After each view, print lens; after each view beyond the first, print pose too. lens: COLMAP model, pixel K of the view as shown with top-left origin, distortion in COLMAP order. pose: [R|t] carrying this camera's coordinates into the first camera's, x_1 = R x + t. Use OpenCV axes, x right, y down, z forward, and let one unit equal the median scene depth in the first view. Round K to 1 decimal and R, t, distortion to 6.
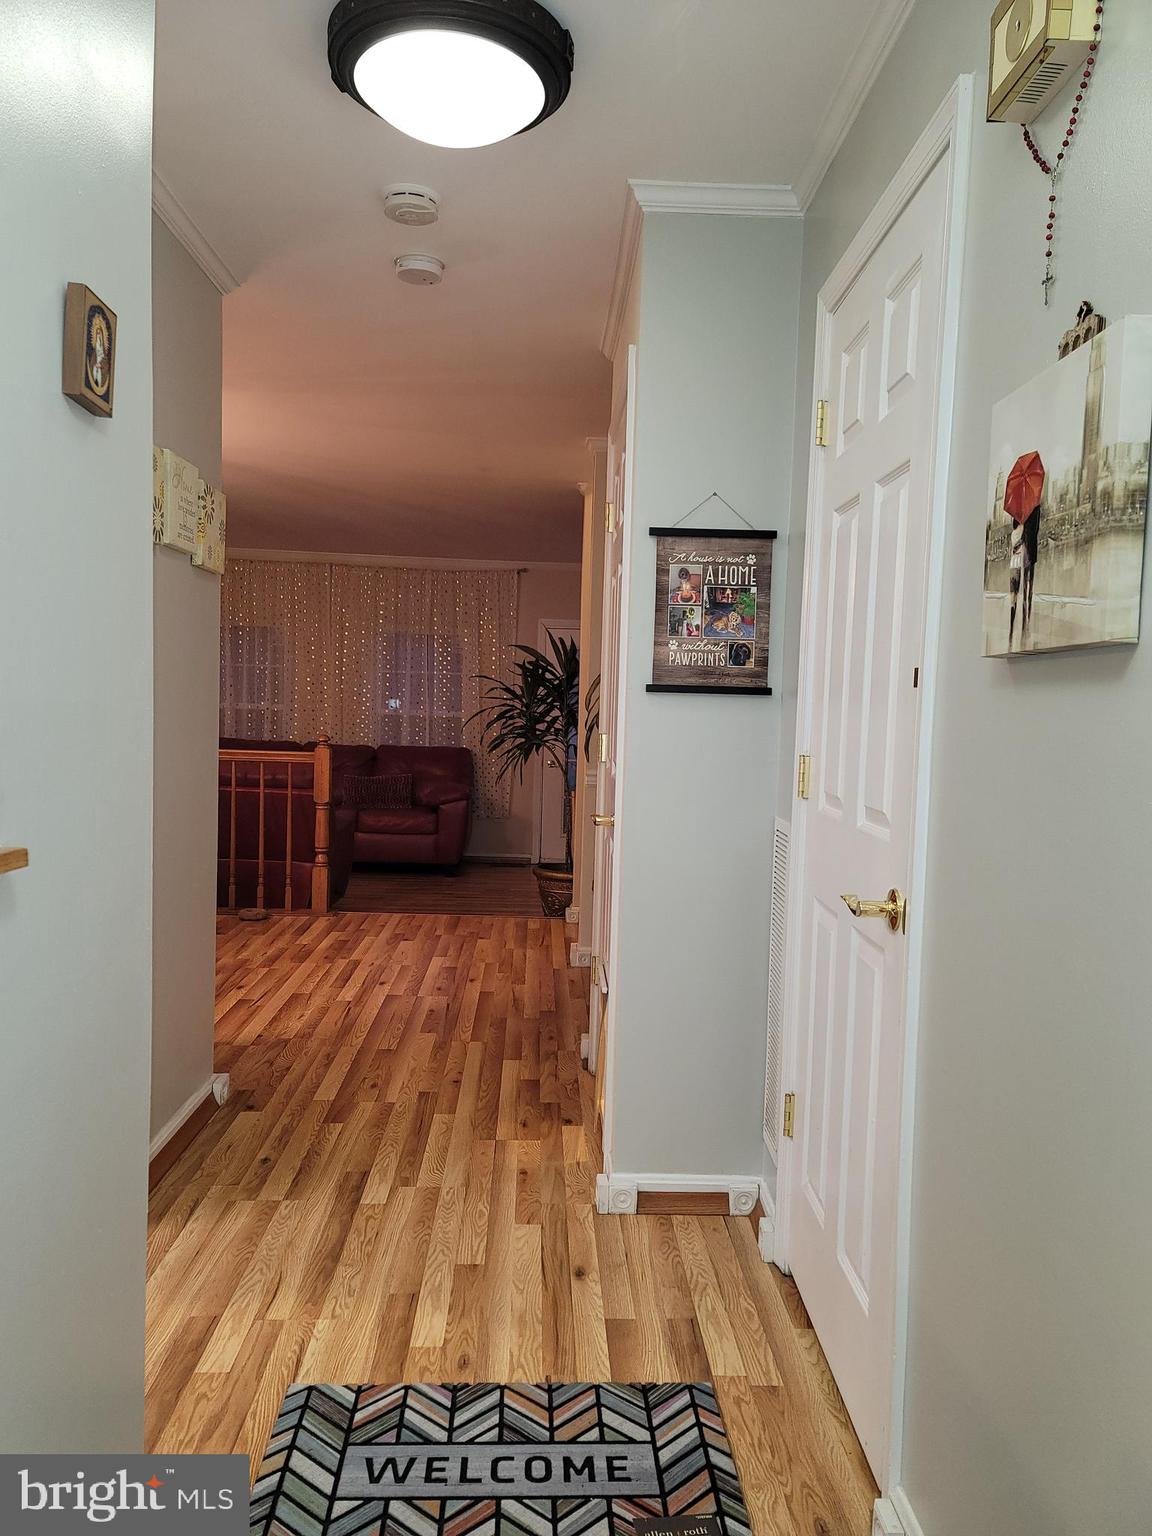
lens RADIAL K [[1117.6, 0, 581.0], [0, 1117.6, 768.1], [0, 0, 1]] dist [0.085907, -0.066518]
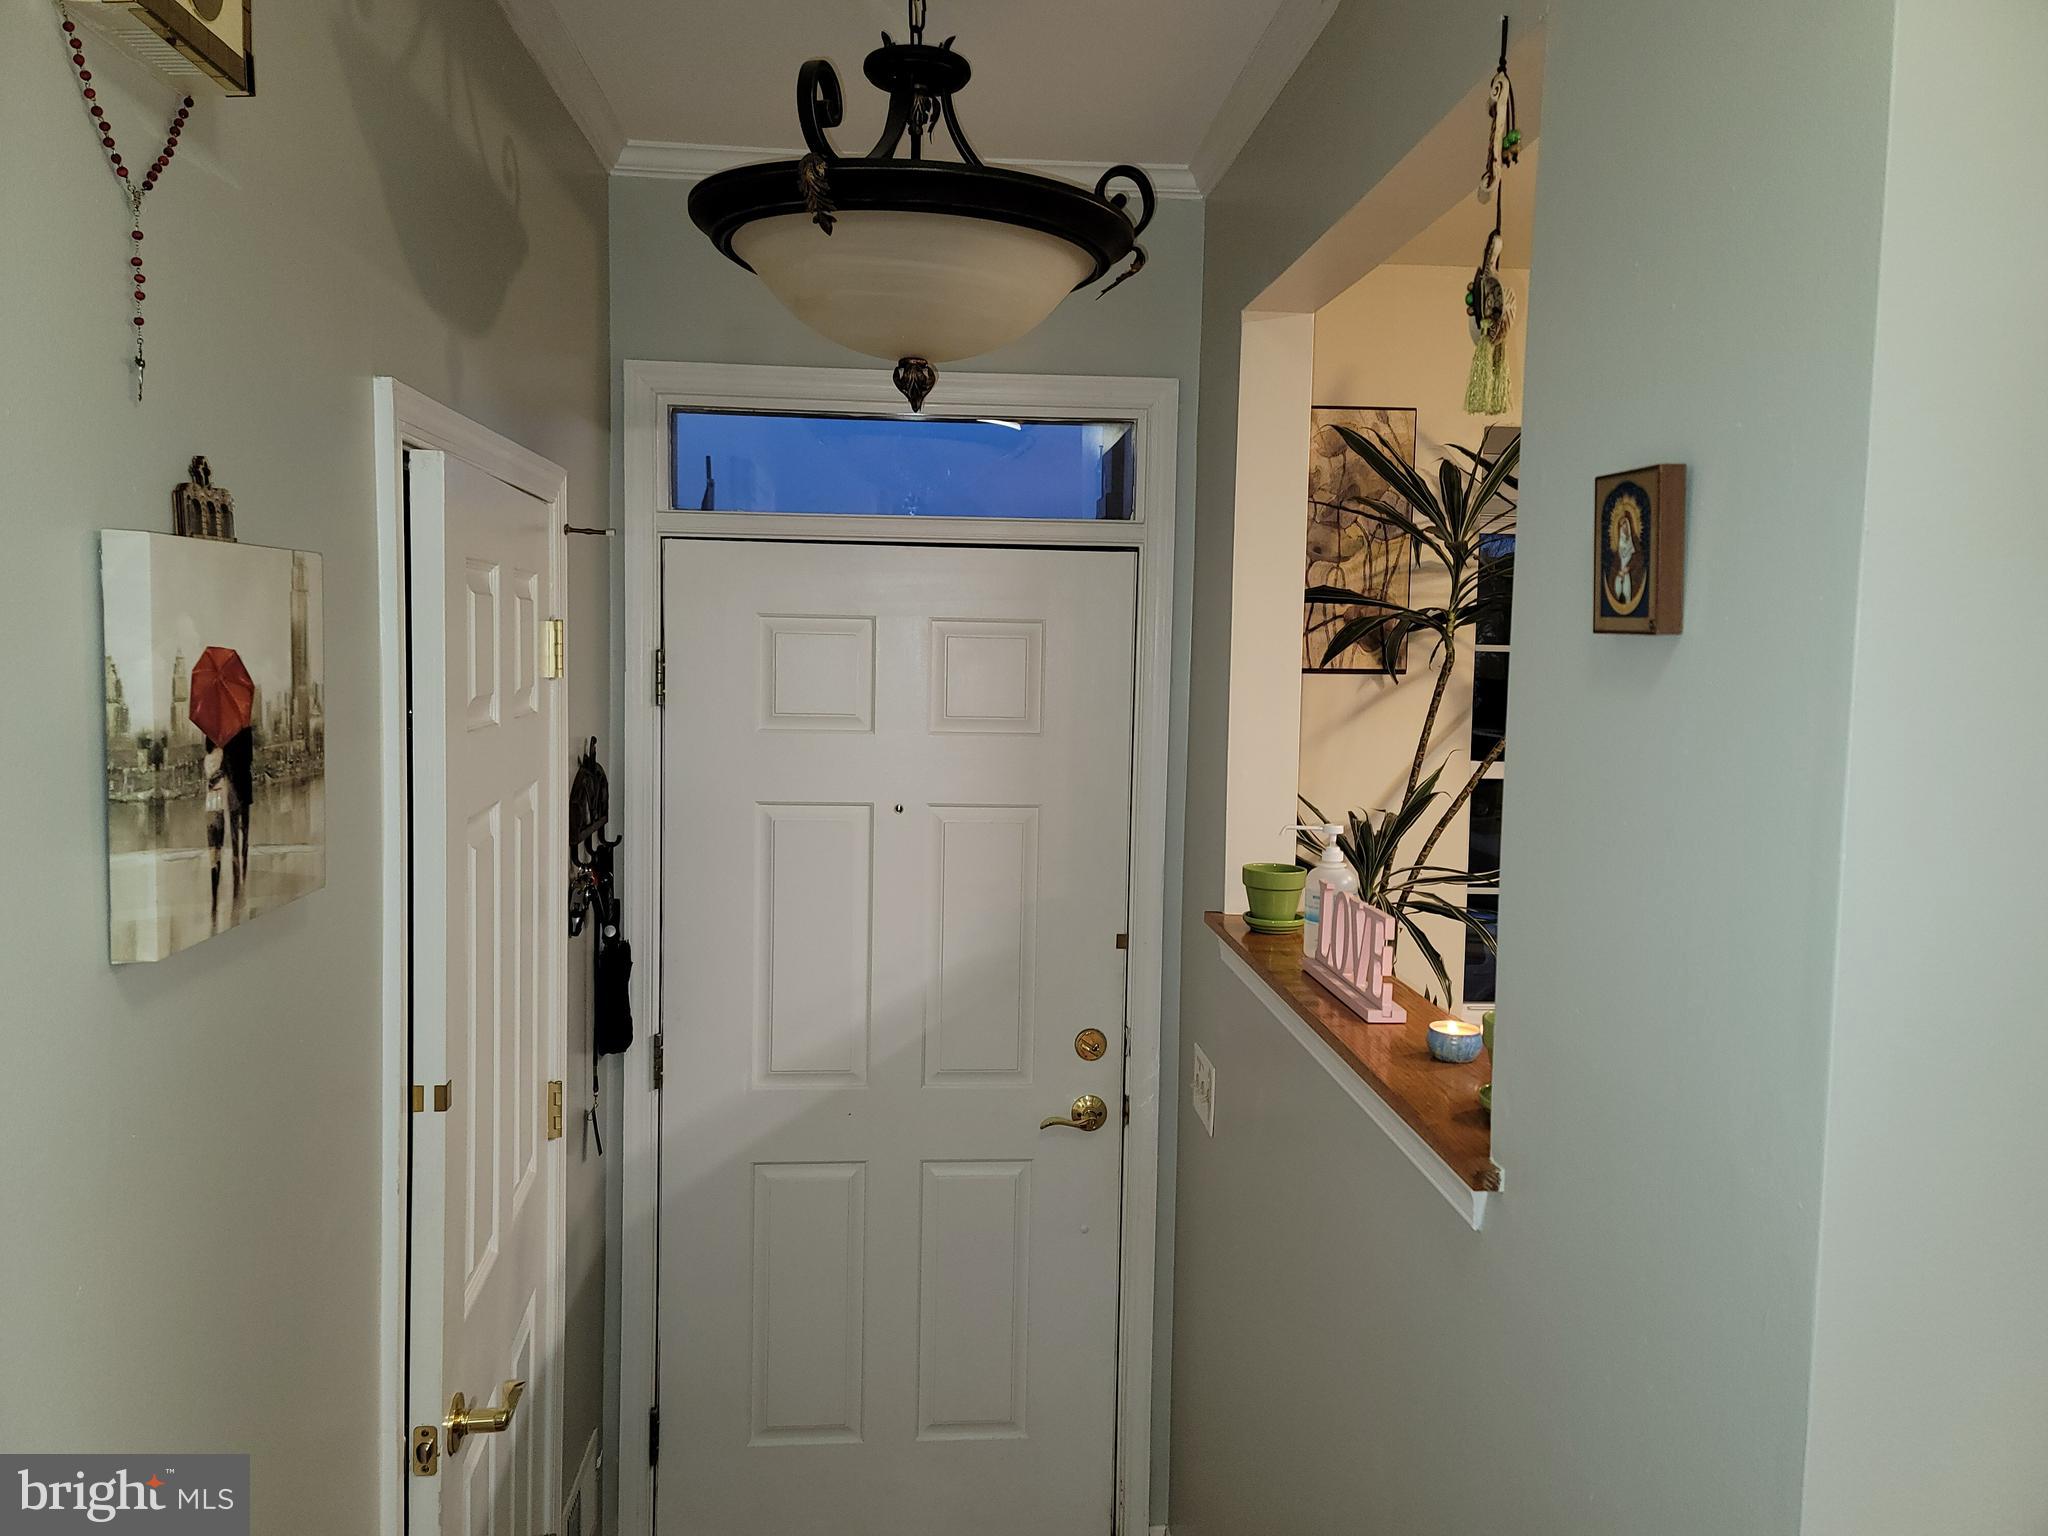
lens RADIAL K [[1490.1, 0, 1022.8], [0, 1490.1, 762.5], [0, 0, 1]] dist [0.085907, -0.066518]
pose [[-0.997658, -0.048912, -0.047815, -0.049514], [-0.055016, 0.989176, 0.136027, -0.363484], [0.040644, 0.138339, -0.989551, 1.958677]]
